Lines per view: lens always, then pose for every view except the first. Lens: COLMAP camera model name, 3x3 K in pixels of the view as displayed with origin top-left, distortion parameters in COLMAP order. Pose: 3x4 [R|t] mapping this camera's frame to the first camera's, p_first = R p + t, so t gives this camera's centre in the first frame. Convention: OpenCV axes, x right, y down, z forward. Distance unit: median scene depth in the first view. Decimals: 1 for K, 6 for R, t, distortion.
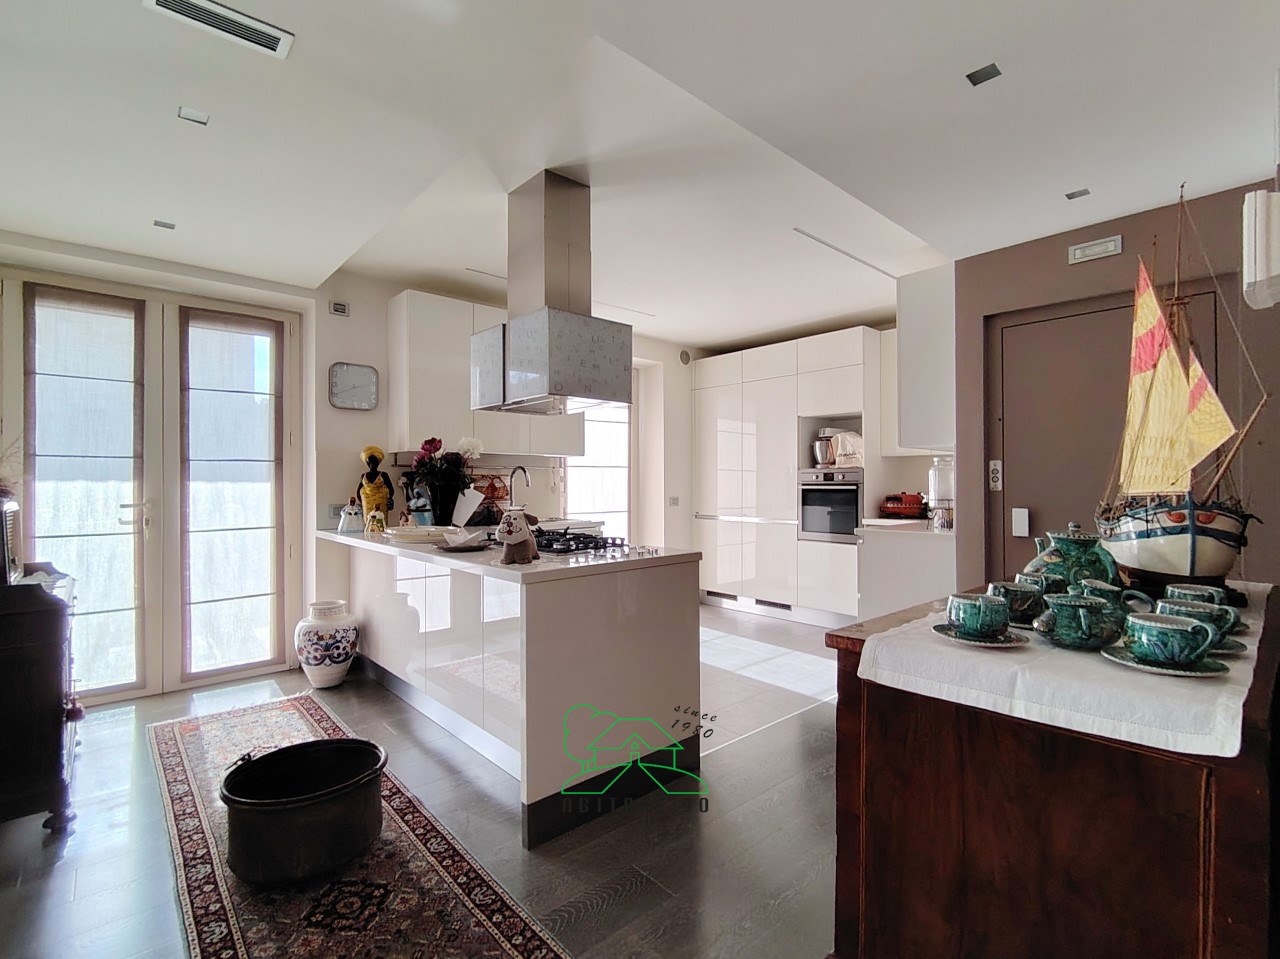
lens RADIAL K [[597.7, 0, 617.5], [0, 597.7, 480.8], [0, 0, 1]] dist [-0.001327, -0.004065]
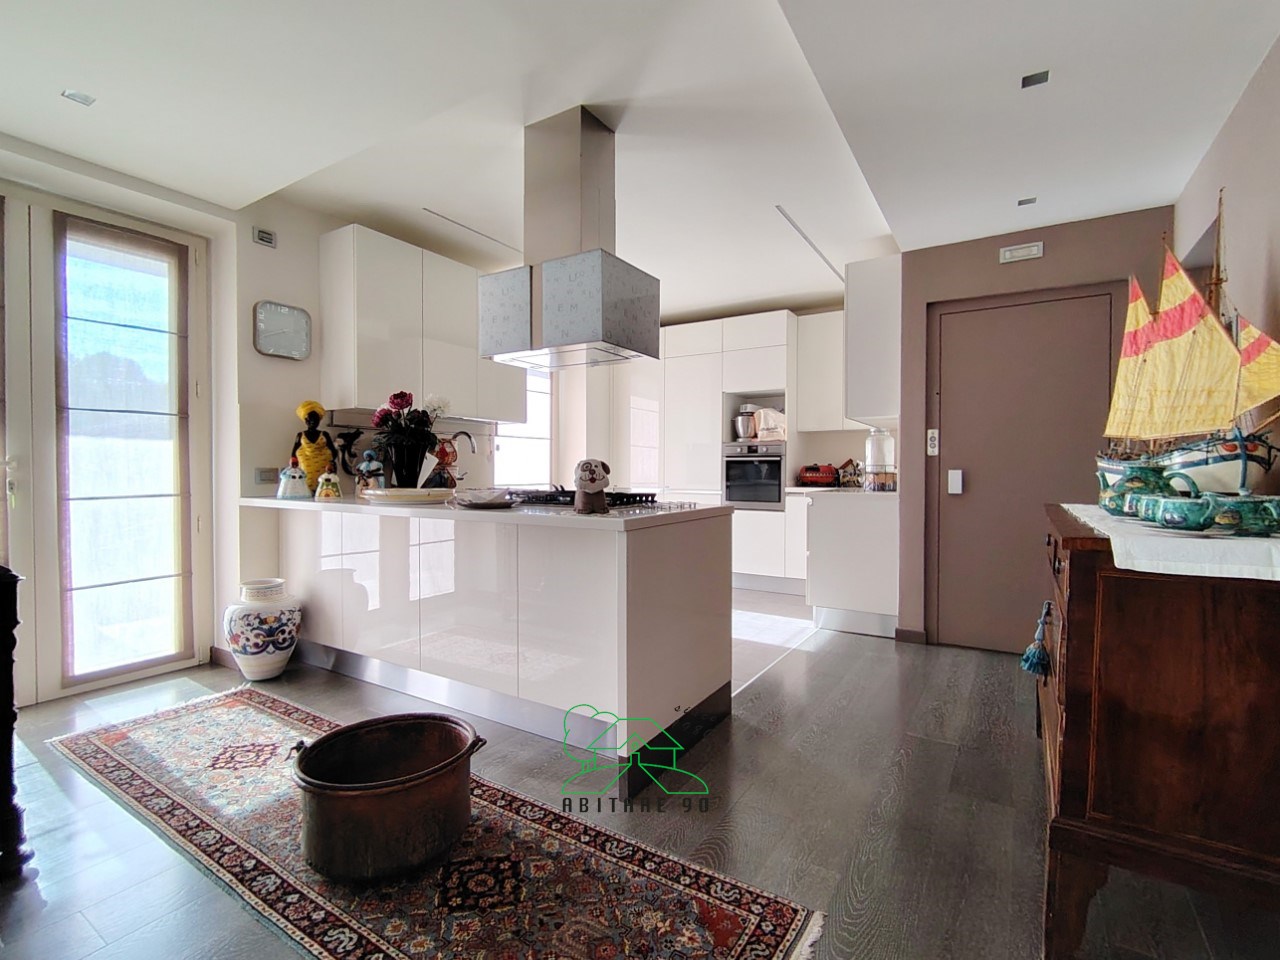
lens RADIAL K [[597.7, 0, 616.6], [0, 597.7, 481.7], [0, 0, 1]] dist [-0.001327, -0.004065]
pose [[0.962093, 0.000135, 0.272721, -0.246033], [-0.006600, 0.999718, 0.022790, 0.040993], [-0.272642, -0.023726, 0.961823, 0.044827]]
